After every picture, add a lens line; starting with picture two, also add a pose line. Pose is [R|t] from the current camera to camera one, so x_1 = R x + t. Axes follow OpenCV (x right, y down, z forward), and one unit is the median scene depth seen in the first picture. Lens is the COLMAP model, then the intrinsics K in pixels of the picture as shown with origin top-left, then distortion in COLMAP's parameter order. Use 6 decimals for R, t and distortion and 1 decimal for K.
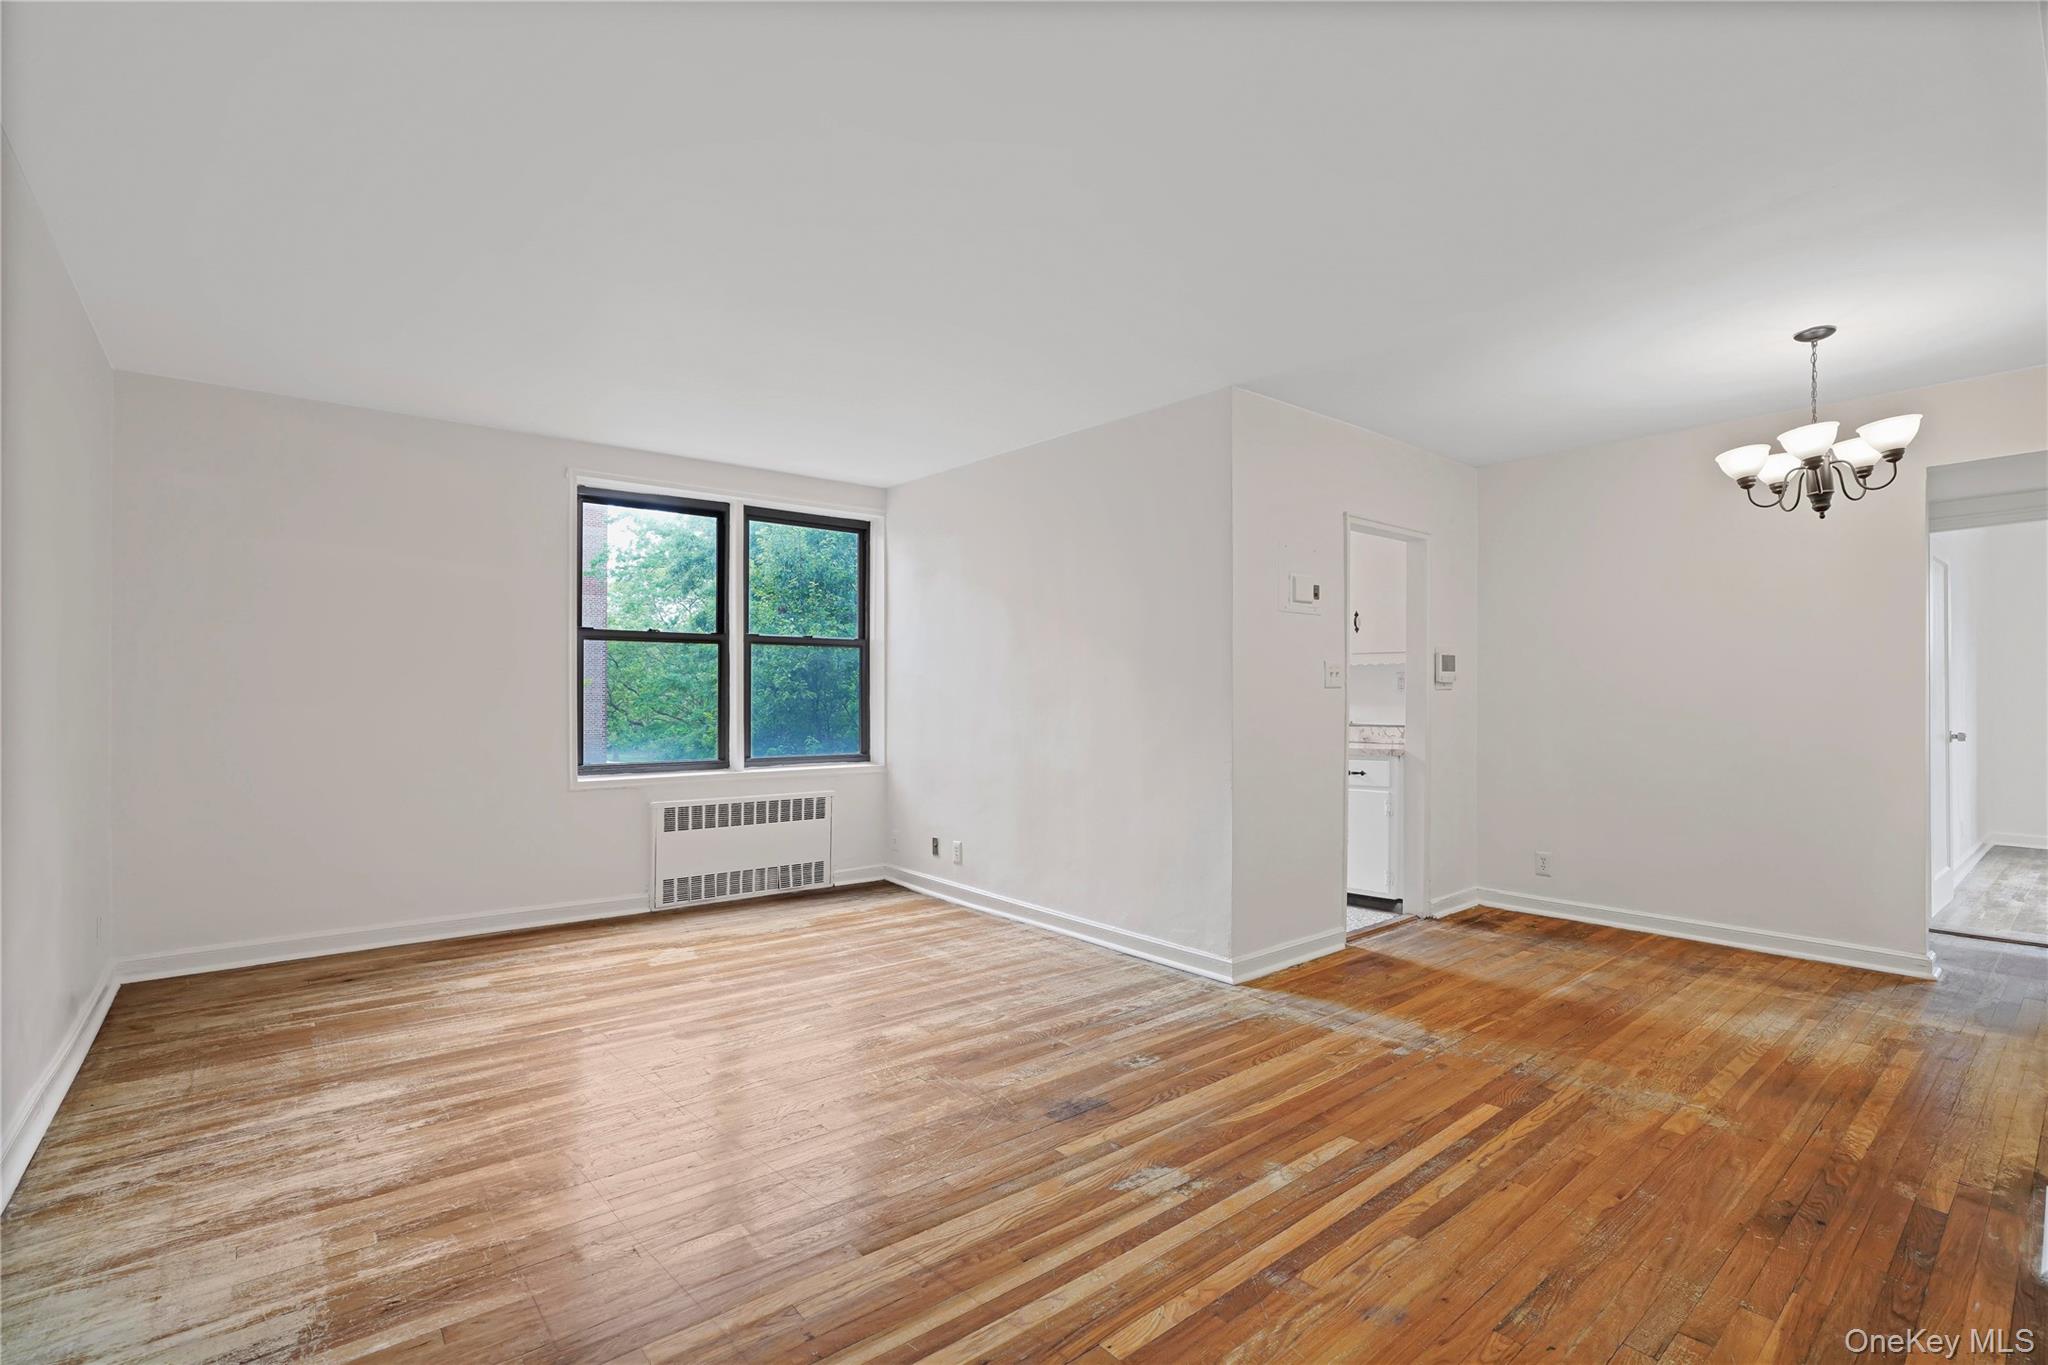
lens RADIAL K [[942.4, 0, 1037.3], [0, 942.4, 693.2], [0, 0, 1]] dist [-0.055312, 0.026909]
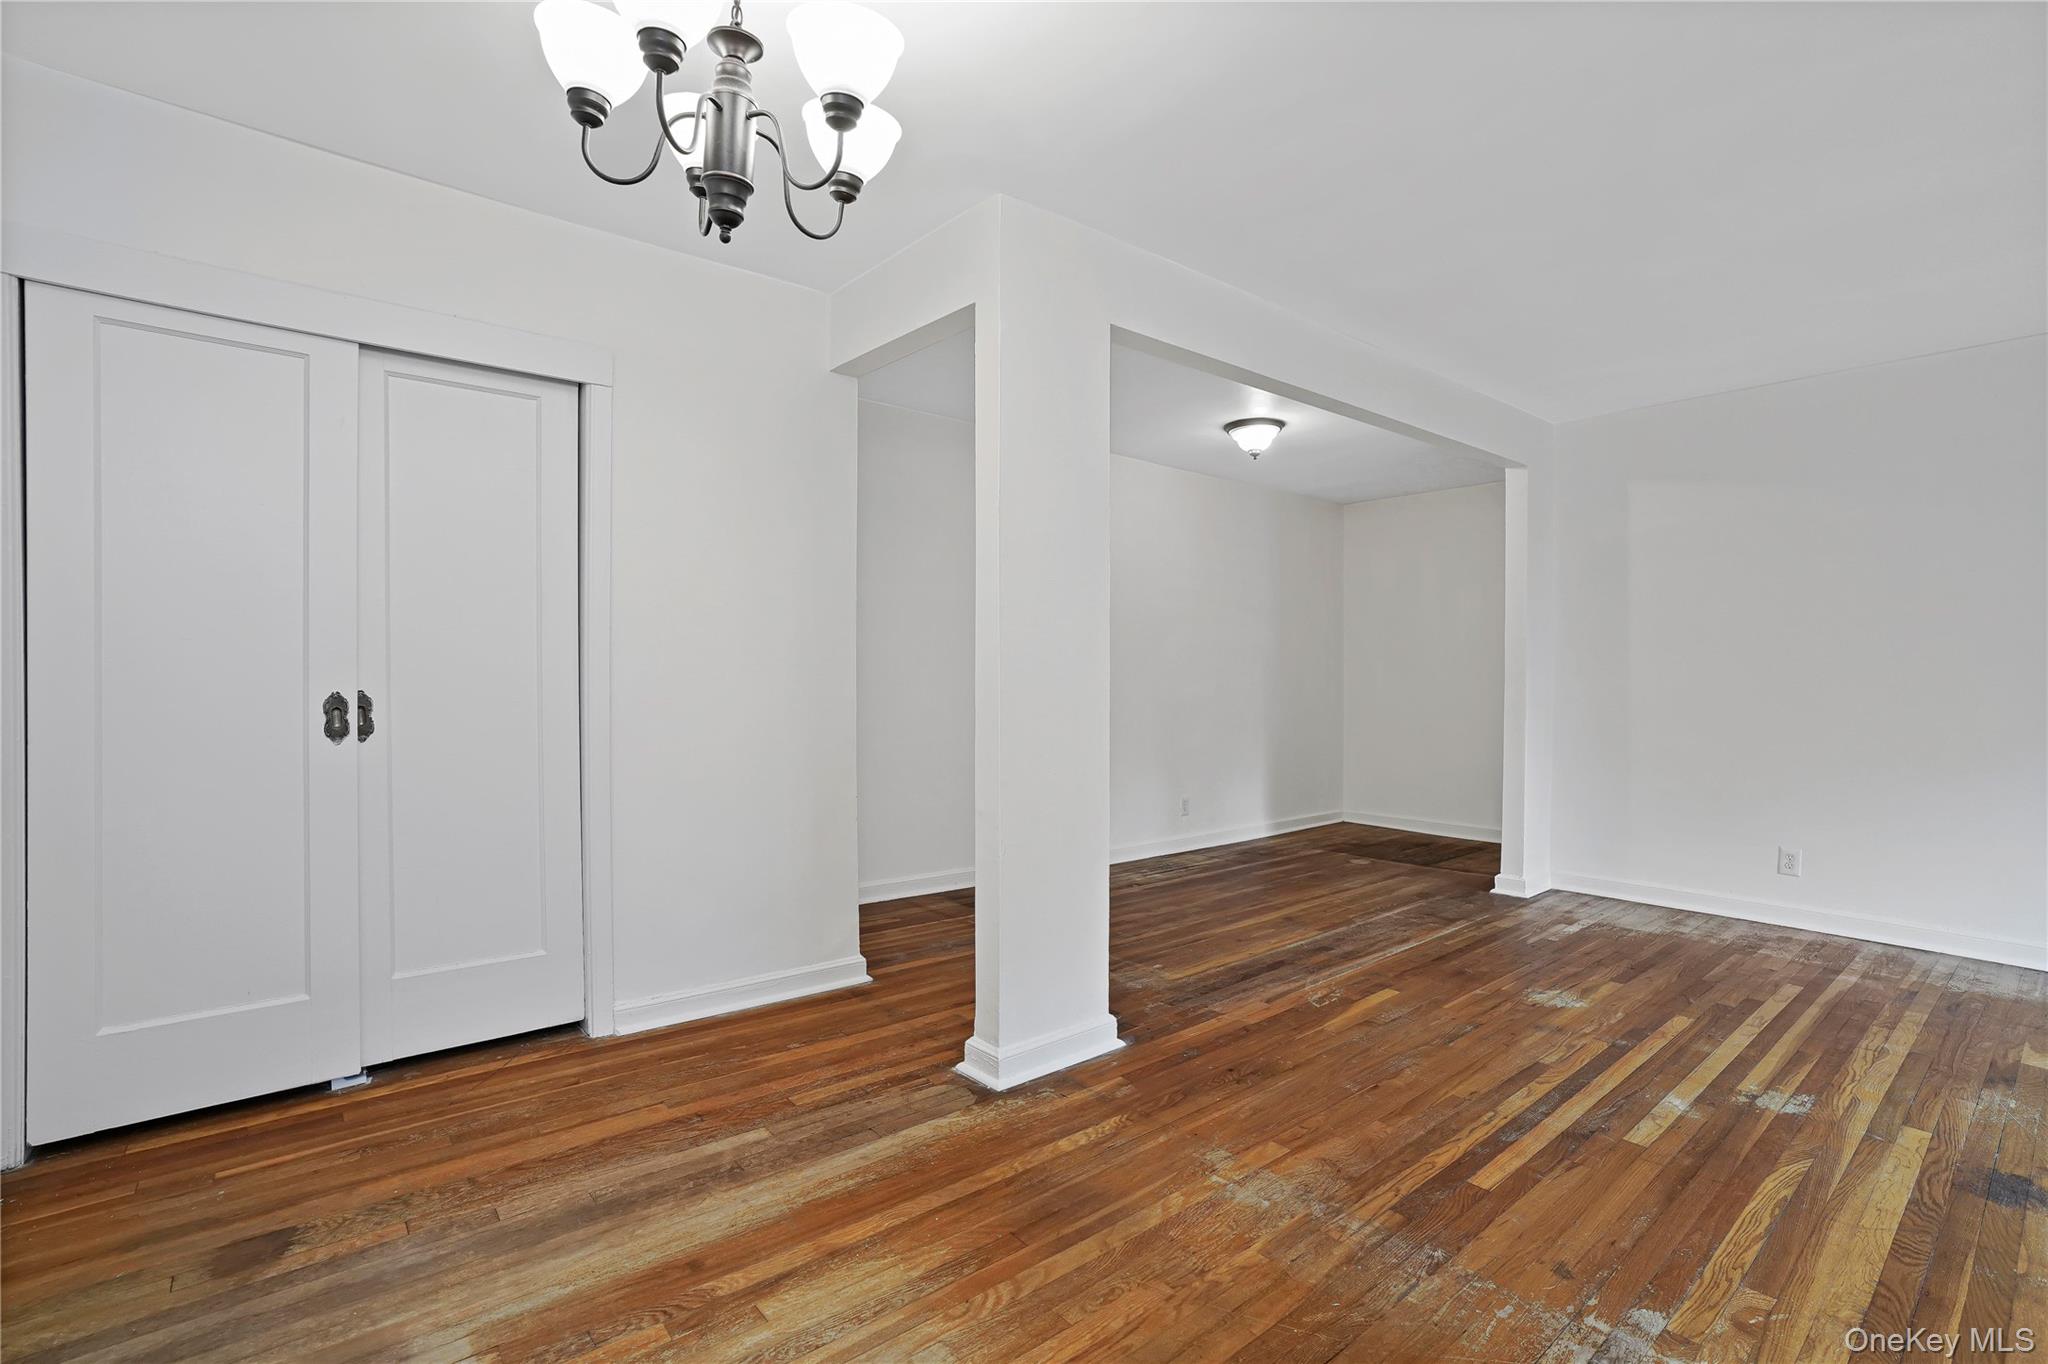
lens RADIAL K [[942.4, 0, 1037.3], [0, 942.4, 692.7], [0, 0, 1]] dist [-0.055312, 0.026909]
pose [[-0.999934, -0.011428, 0.000993, 0.752203], [-0.011406, 0.999737, 0.019884, 0.015201], [-0.001220, 0.019871, -0.999802, 1.529885]]
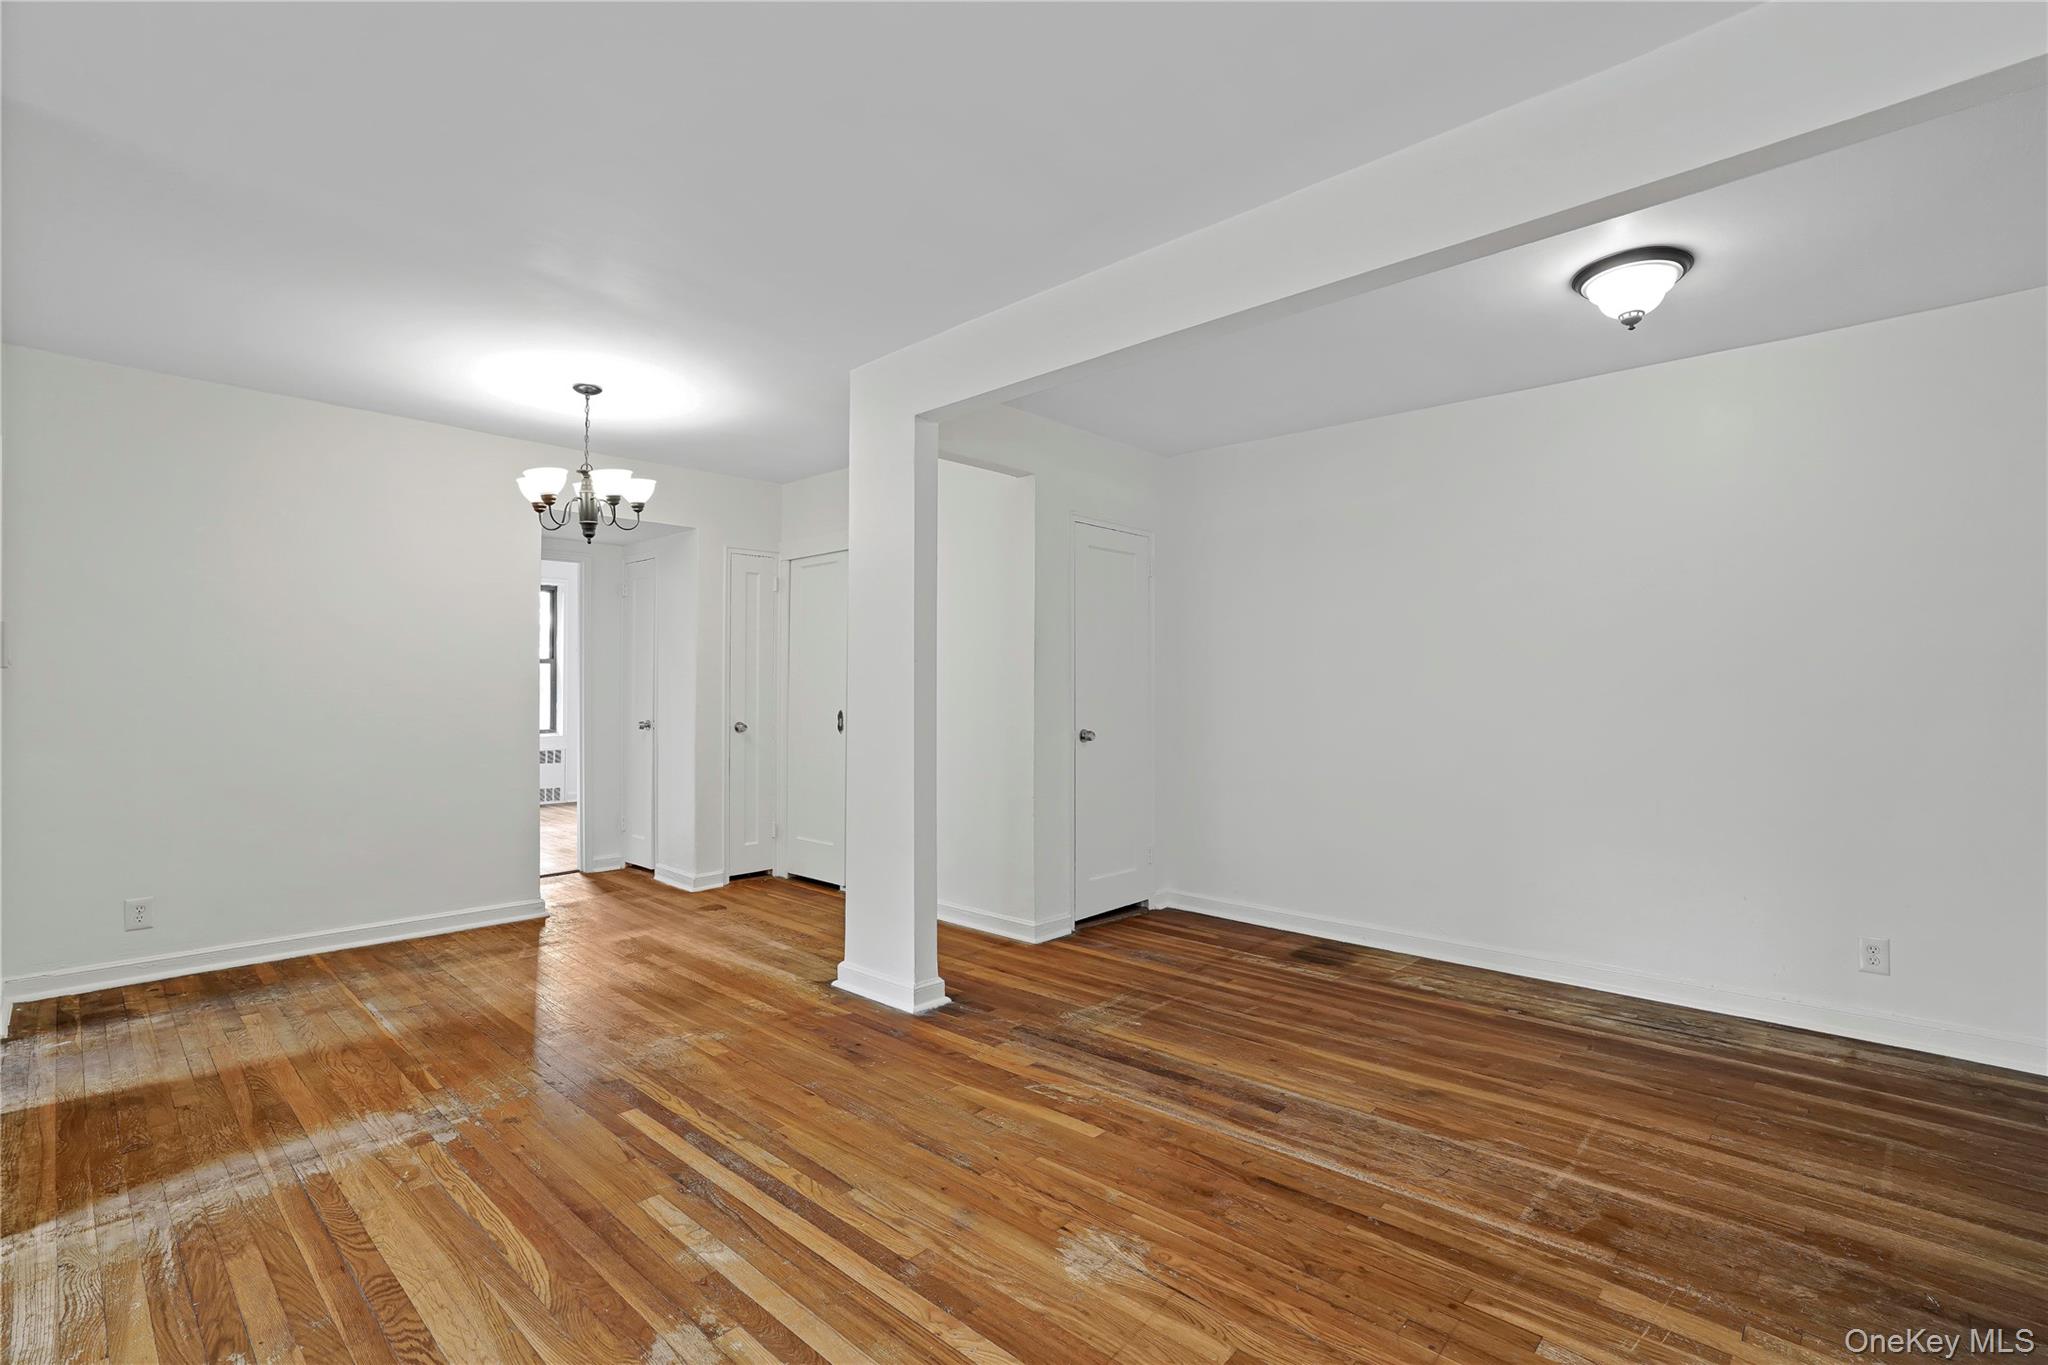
lens RADIAL K [[934.4, 0, 1045.8], [0, 934.4, 674.1], [0, 0, 1]] dist [-0.055137, 0.026111]
pose [[-0.130687, 0.018635, 0.991249, -0.460989], [-0.004697, 0.999800, -0.019415, 0.000411], [-0.991413, -0.007193, -0.130573, 0.595736]]
